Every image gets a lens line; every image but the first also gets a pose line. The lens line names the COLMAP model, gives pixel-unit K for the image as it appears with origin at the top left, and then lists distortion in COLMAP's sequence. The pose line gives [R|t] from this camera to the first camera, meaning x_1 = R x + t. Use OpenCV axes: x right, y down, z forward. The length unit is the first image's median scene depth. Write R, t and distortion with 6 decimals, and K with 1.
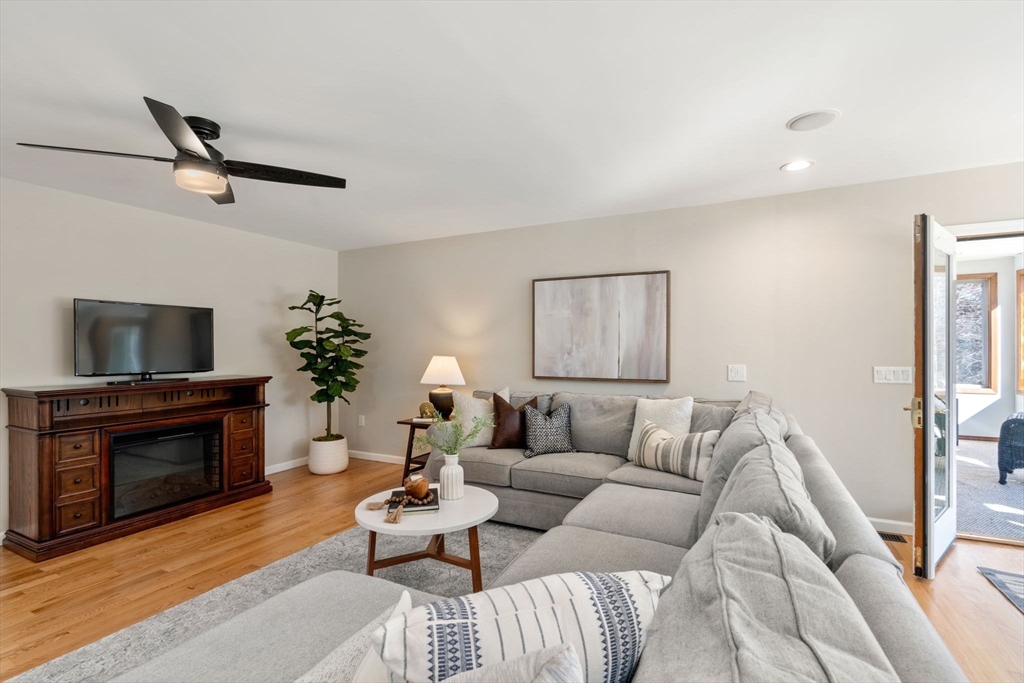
lens RADIAL K [[473.7, 0, 494.5], [0, 473.7, 349.6], [0, 0, 1]] dist [-0.004867, 0.003190]
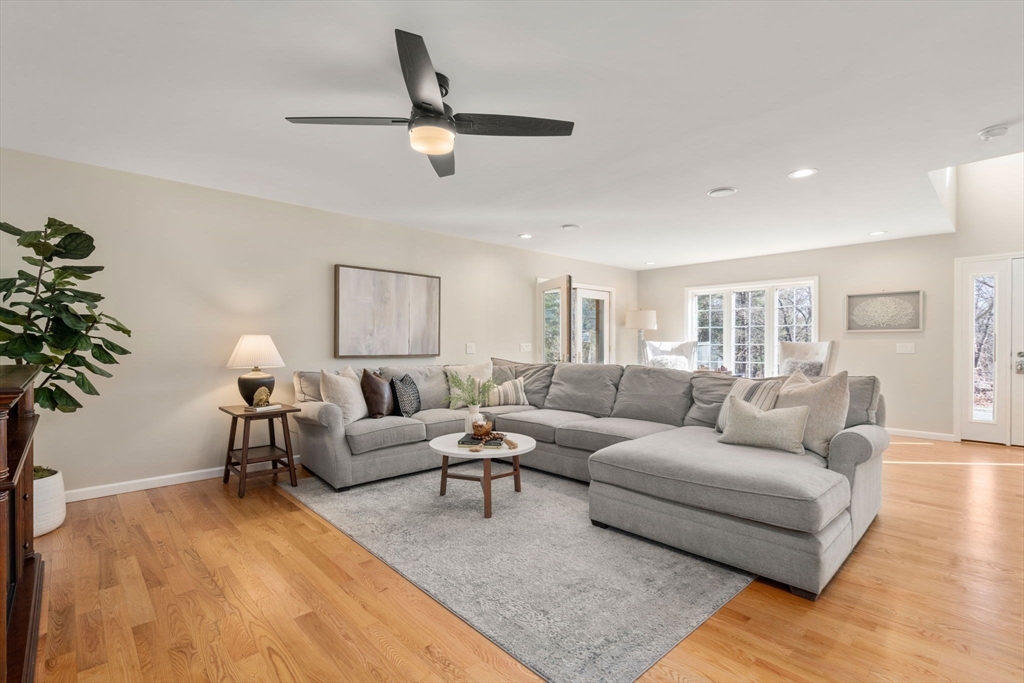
lens RADIAL K [[473.7, 0, 520.0], [0, 473.7, 349.7], [0, 0, 1]] dist [-0.004867, 0.003190]
pose [[0.314192, -0.005041, 0.949346, -0.938735], [0.000846, 0.999987, 0.005030, 0.044869], [-0.949359, -0.000777, 0.314192, 0.339571]]
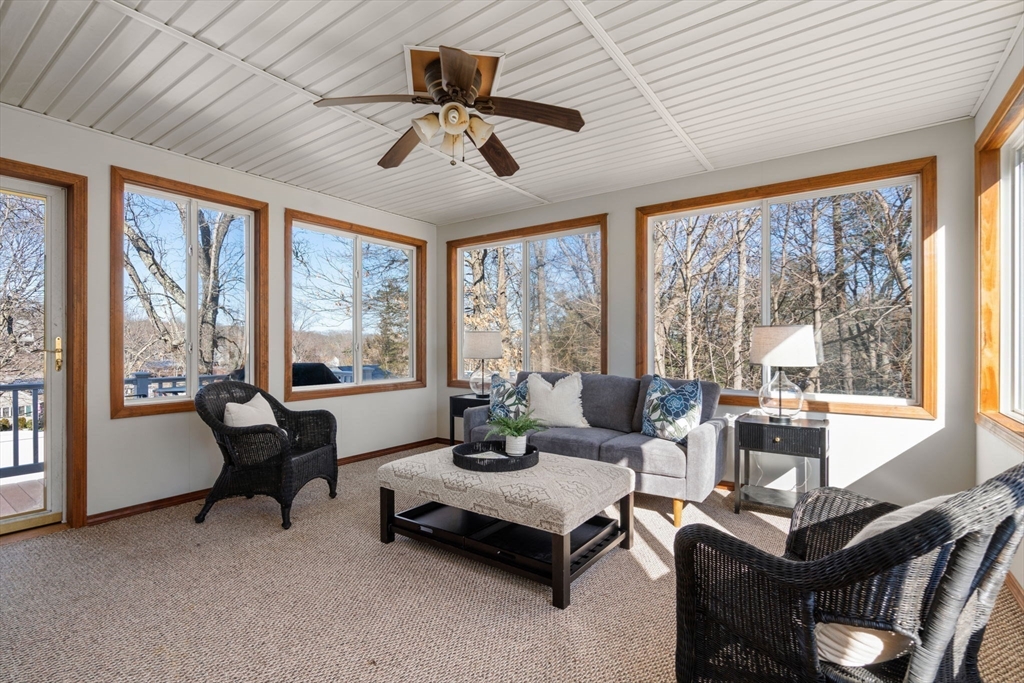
lens RADIAL K [[473.7, 0, 511.2], [0, 473.7, 347.9], [0, 0, 1]] dist [-0.004867, 0.003190]
pose [[0.991395, 0.006235, -0.130755, 1.174738], [-0.005882, 0.999978, 0.003084, 0.041395], [0.130771, -0.002288, 0.991410, 0.805374]]
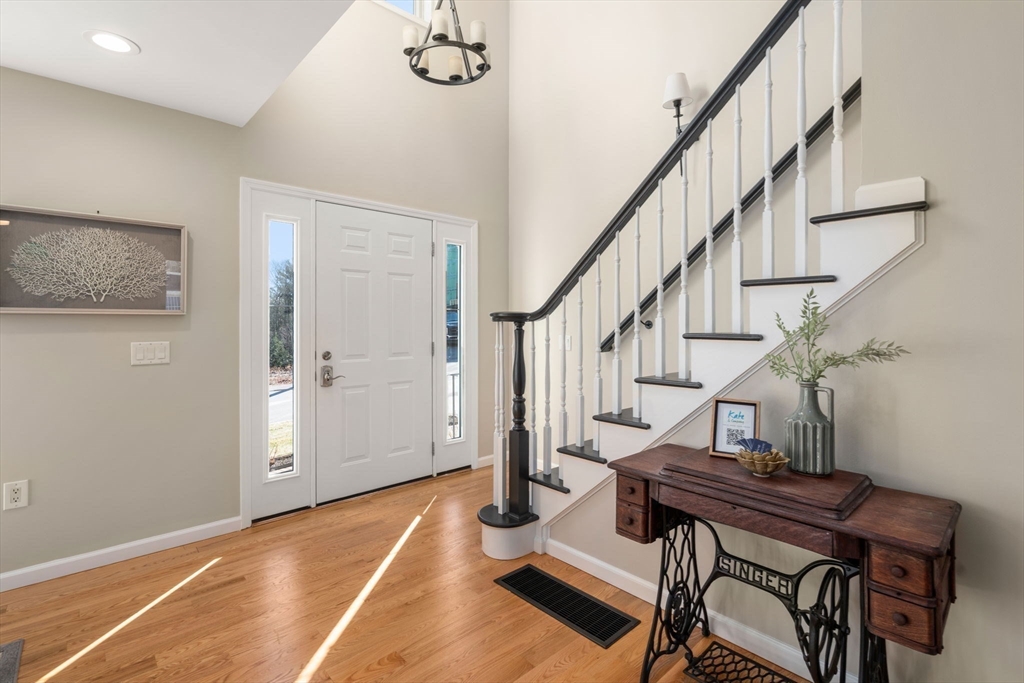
lens RADIAL K [[473.7, 0, 495.2], [0, 473.7, 321.1], [0, 0, 1]] dist [-0.004867, 0.003190]
pose [[-0.937966, 0.005038, 0.346691, 0.203085], [0.003204, 0.999978, -0.005863, 0.009970], [-0.346713, -0.004388, -0.937961, 0.099787]]
